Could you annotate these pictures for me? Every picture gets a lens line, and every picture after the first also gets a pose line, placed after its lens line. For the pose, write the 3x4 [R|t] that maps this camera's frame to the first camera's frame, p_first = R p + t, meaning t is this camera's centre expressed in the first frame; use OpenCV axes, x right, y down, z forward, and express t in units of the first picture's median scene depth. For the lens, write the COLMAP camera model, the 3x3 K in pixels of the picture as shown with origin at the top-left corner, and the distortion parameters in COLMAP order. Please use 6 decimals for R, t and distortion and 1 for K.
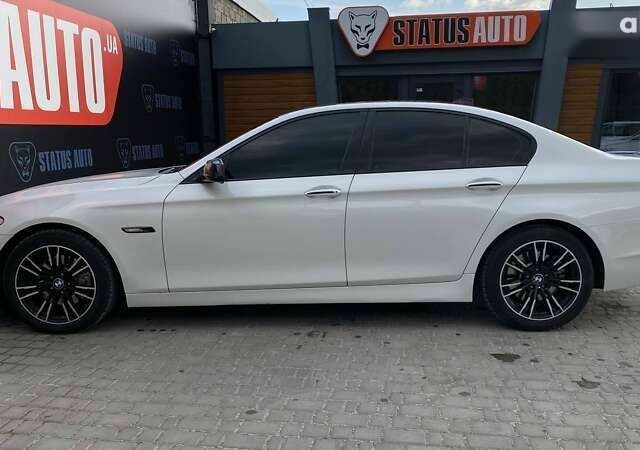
lens RADIAL K [[618.9, 0, 322.1], [0, 618.9, 224.7], [0, 0, 1]] dist [0.008546, 0.000000]
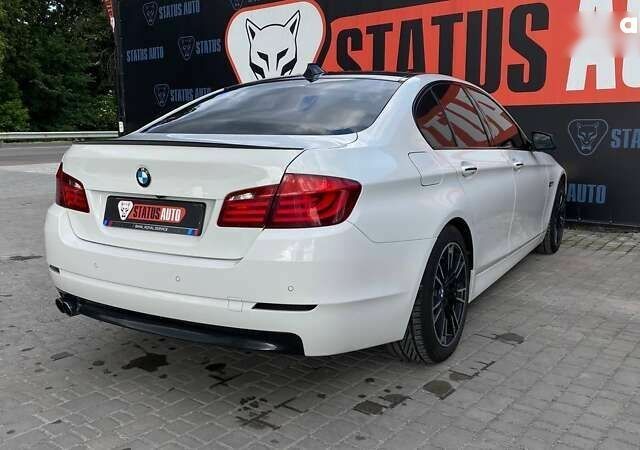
lens RADIAL K [[618.9, 0, 313.6], [0, 618.9, 225.5], [0, 0, 1]] dist [0.008546, 0.000000]
pose [[-0.527211, 0.147444, -0.836845, 0.443824], [-0.109005, 0.964959, 0.238690, -0.096408], [0.842714, 0.217060, -0.492664, 0.700529]]
